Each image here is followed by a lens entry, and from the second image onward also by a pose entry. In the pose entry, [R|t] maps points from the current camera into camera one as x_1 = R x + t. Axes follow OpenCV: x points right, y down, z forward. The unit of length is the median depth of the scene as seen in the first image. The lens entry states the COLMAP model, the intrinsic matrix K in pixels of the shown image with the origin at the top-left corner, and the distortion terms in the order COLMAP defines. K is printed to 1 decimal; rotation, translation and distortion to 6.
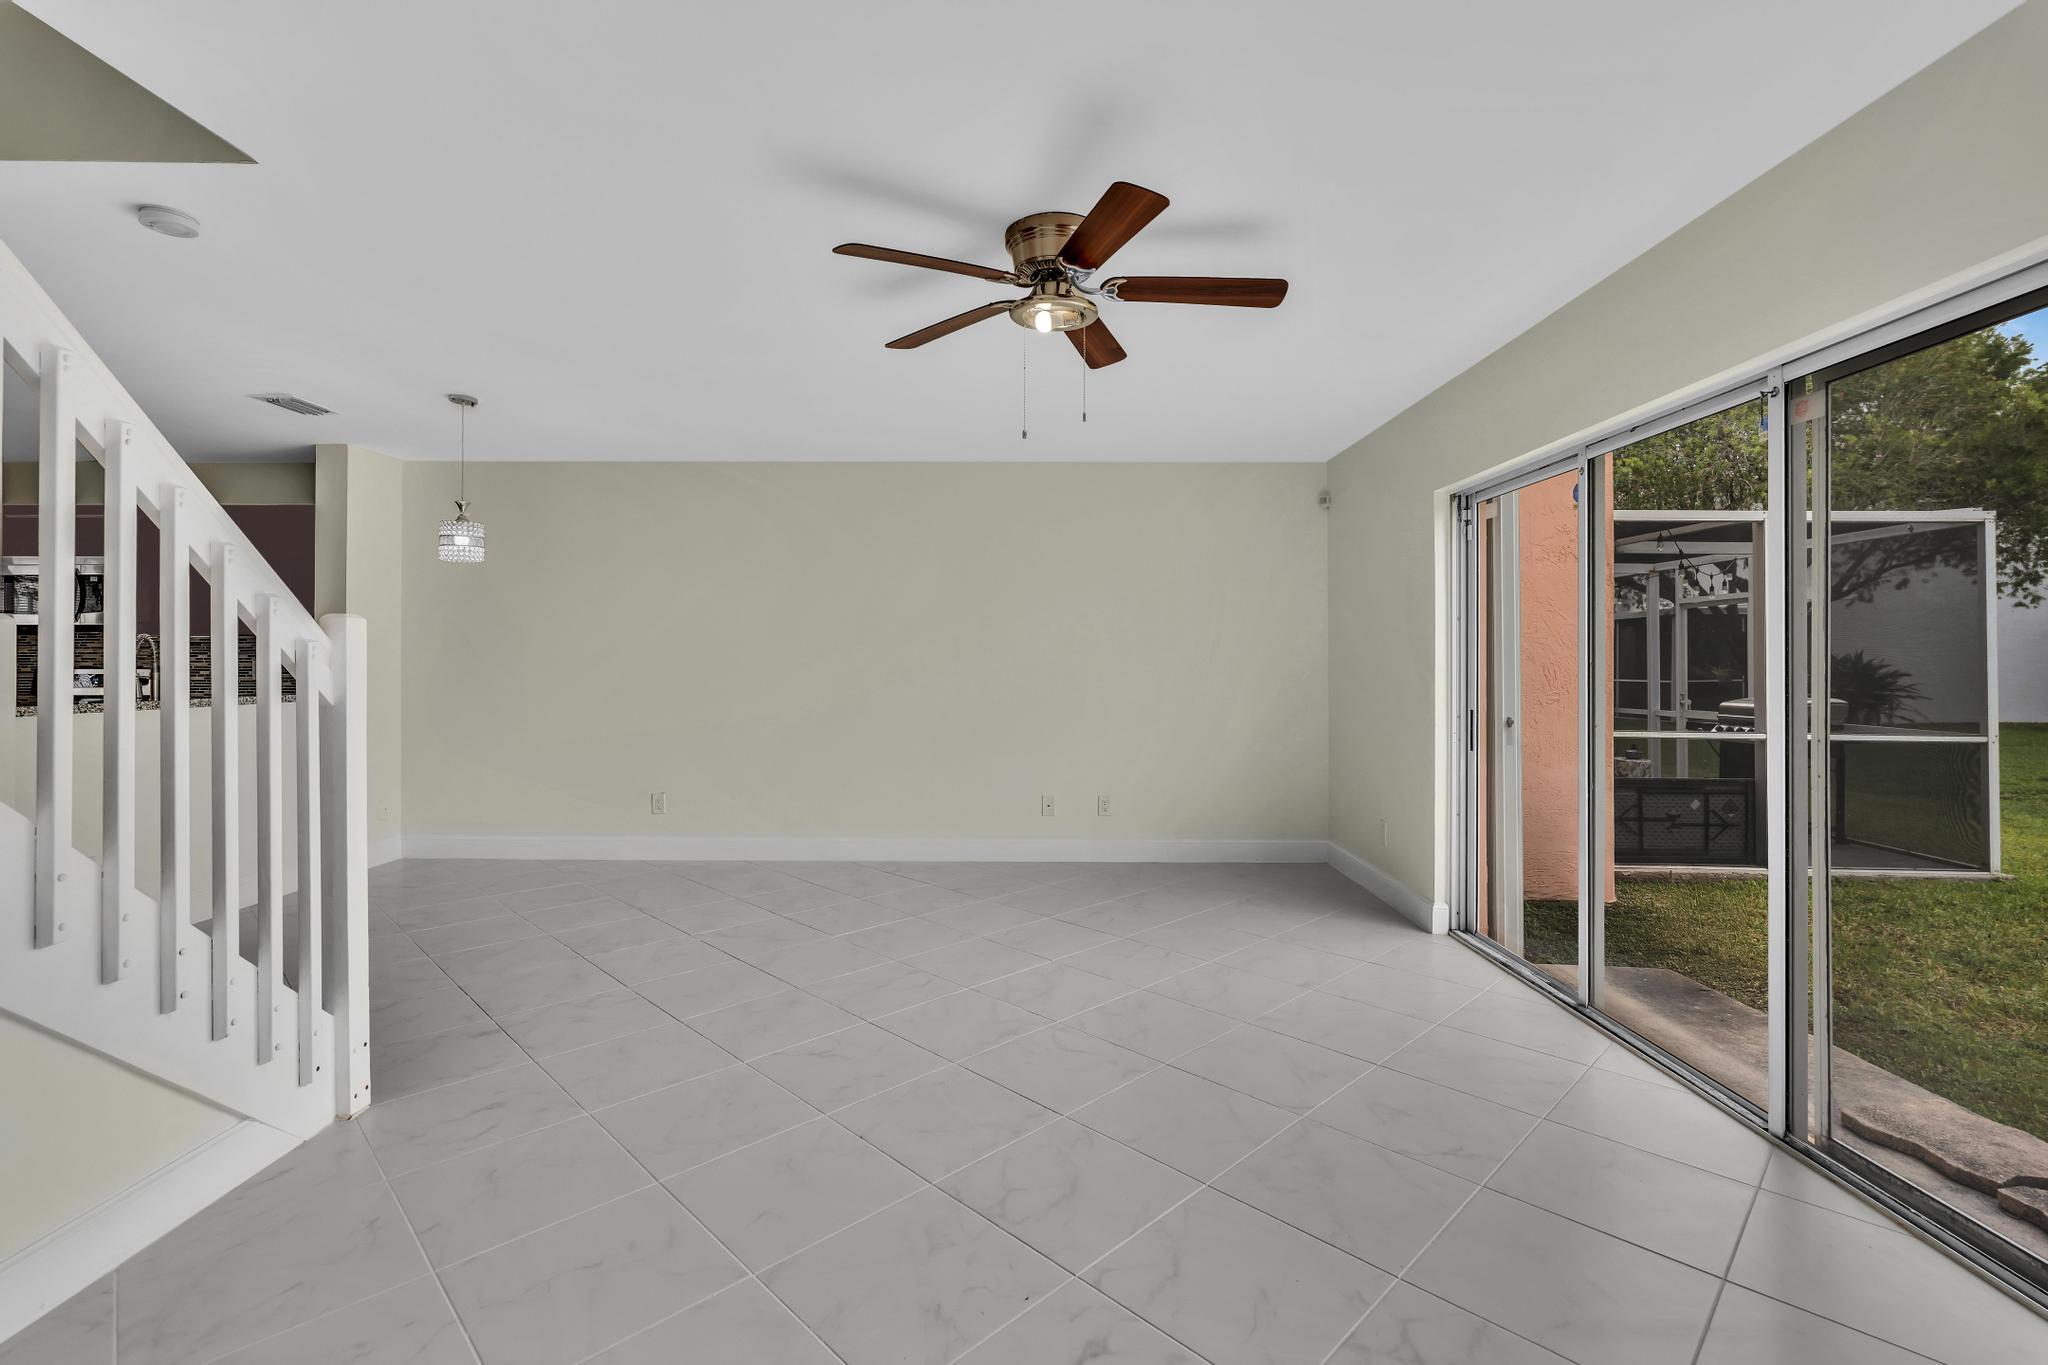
lens RADIAL K [[919.9, 0, 1018.7], [0, 919.9, 657.8], [0, 0, 1]] dist [-0.002967, 0.002329]
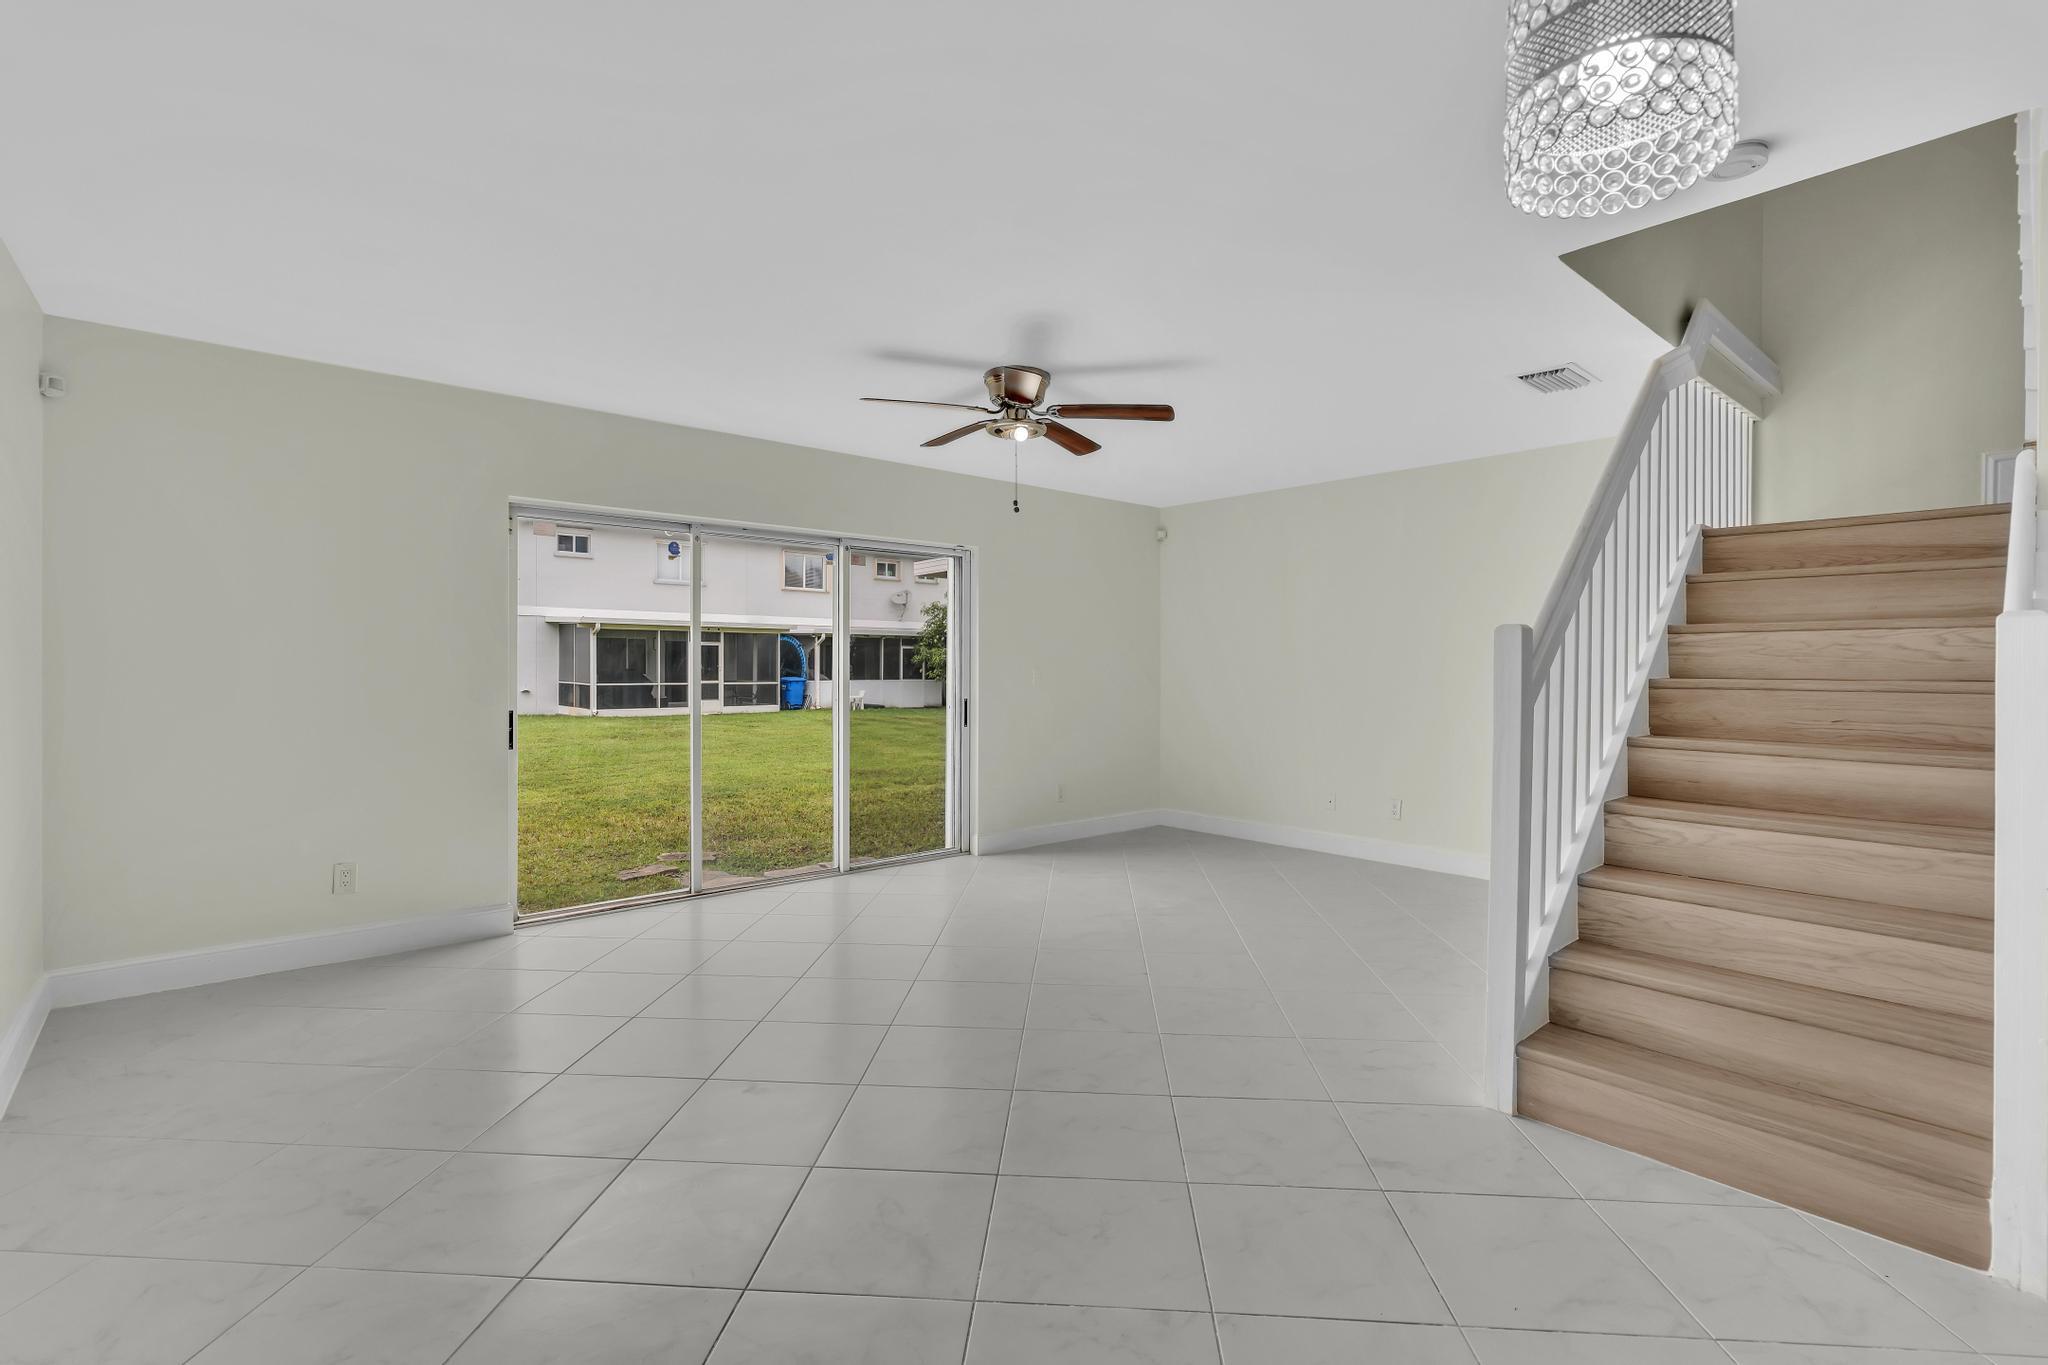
lens RADIAL K [[945.6, 0, 1016.7], [0, 945.6, 670.3], [0, 0, 1]] dist [-0.004342, 0.003069]
pose [[-0.663037, -0.006920, 0.748555, -0.665925], [-0.007701, 0.999967, 0.002423, 0.002693], [-0.748547, -0.004158, -0.663069, 1.223322]]
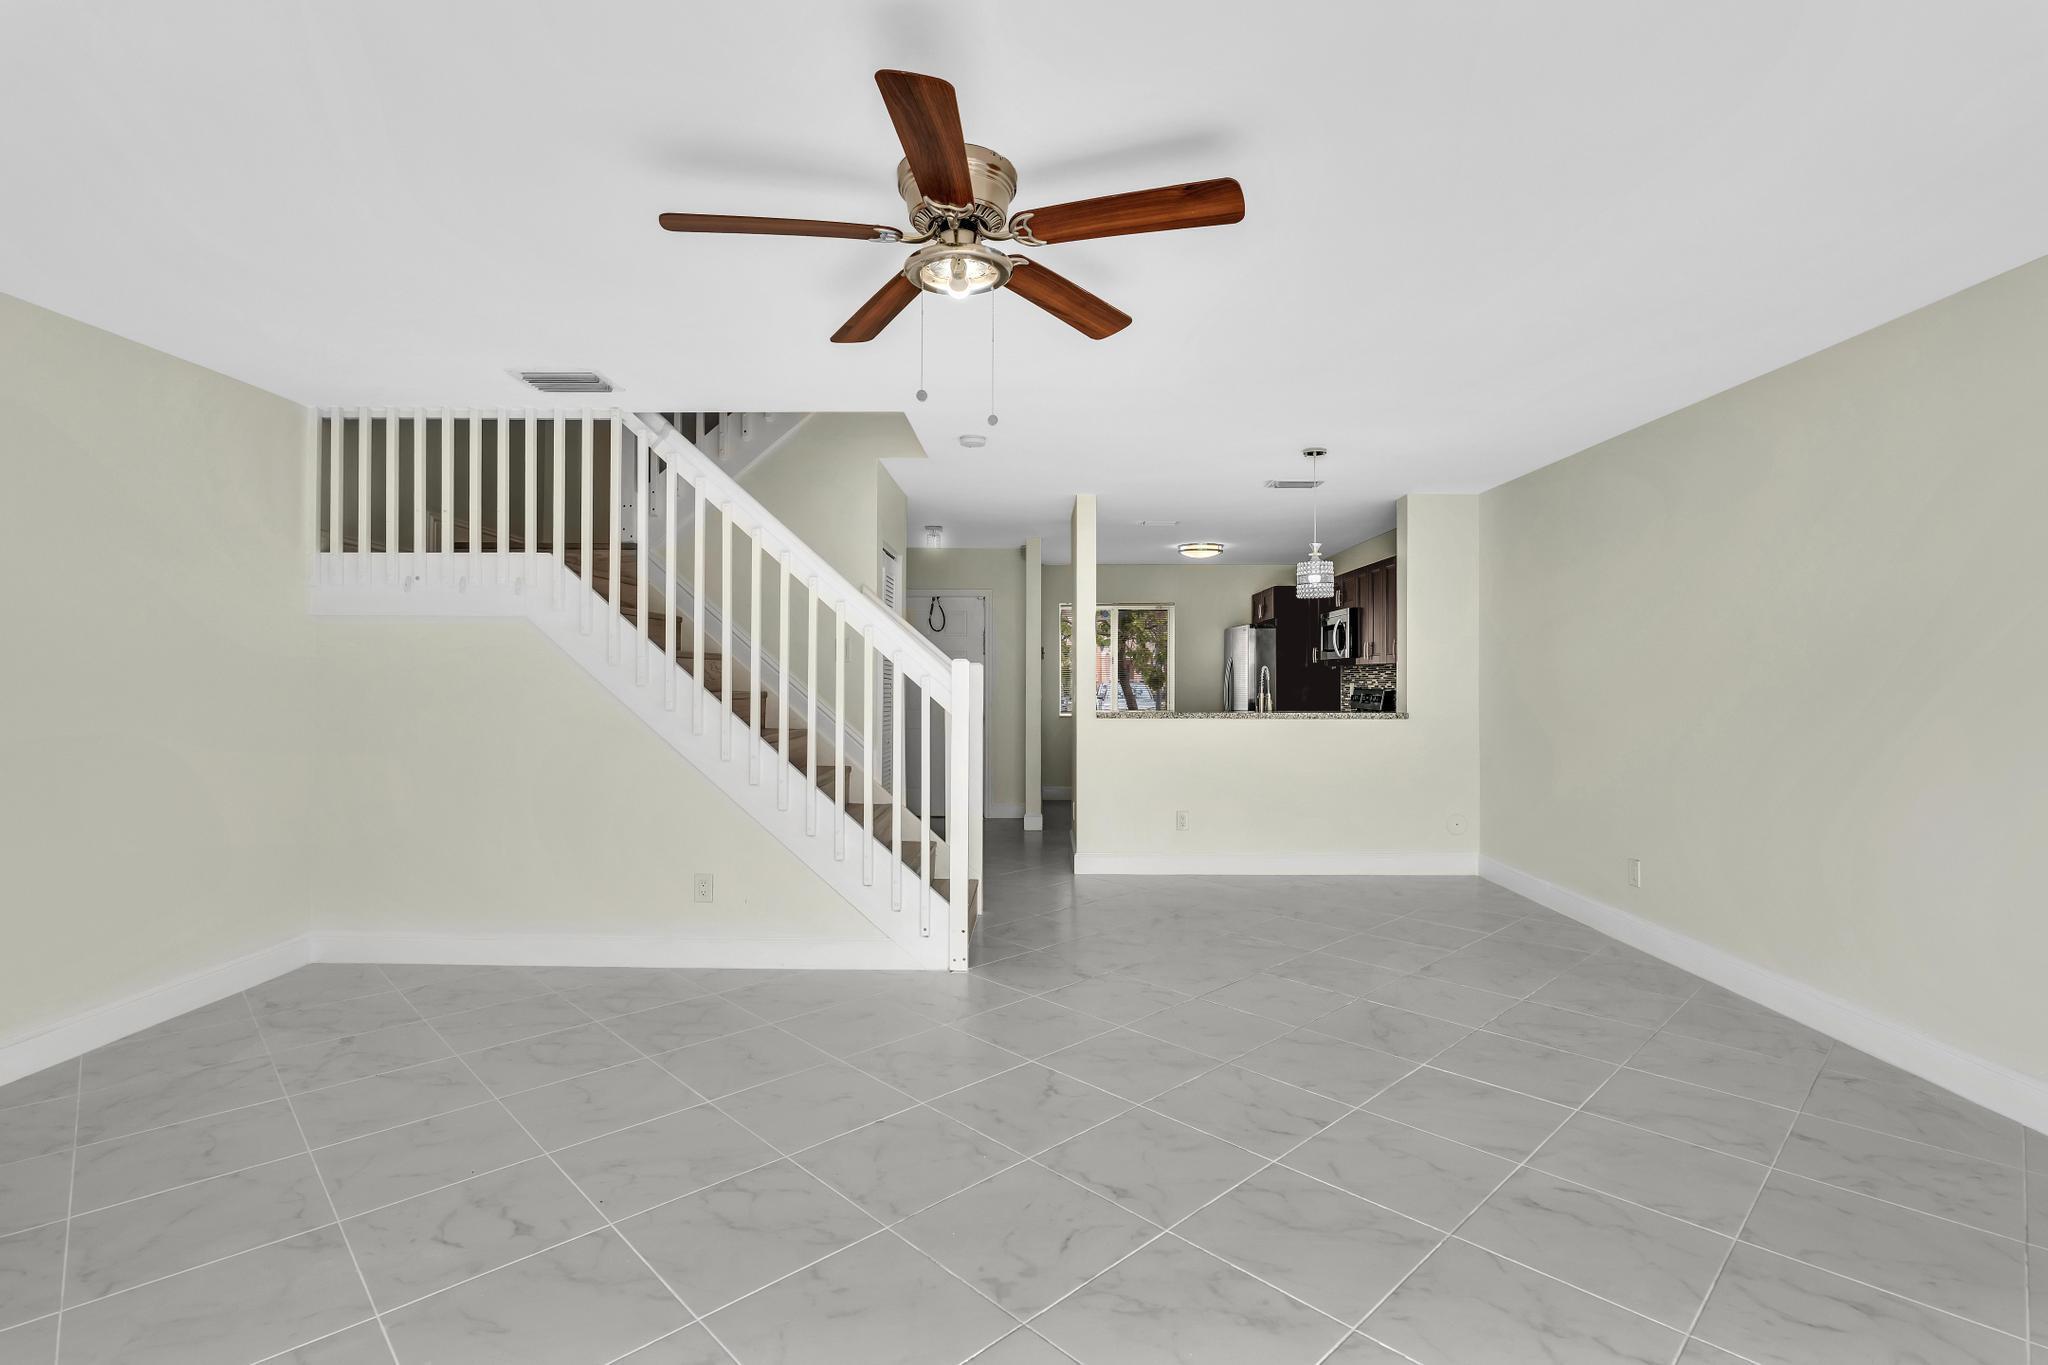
lens RADIAL K [[945.6, 0, 1028.2], [0, 945.6, 678.2], [0, 0, 1]] dist [-0.004342, 0.003069]
pose [[-0.008375, -0.001087, -0.999964, 0.533933], [0.003424, 0.999994, -0.001116, -0.007176], [0.999959, -0.003434, -0.008371, 0.656351]]
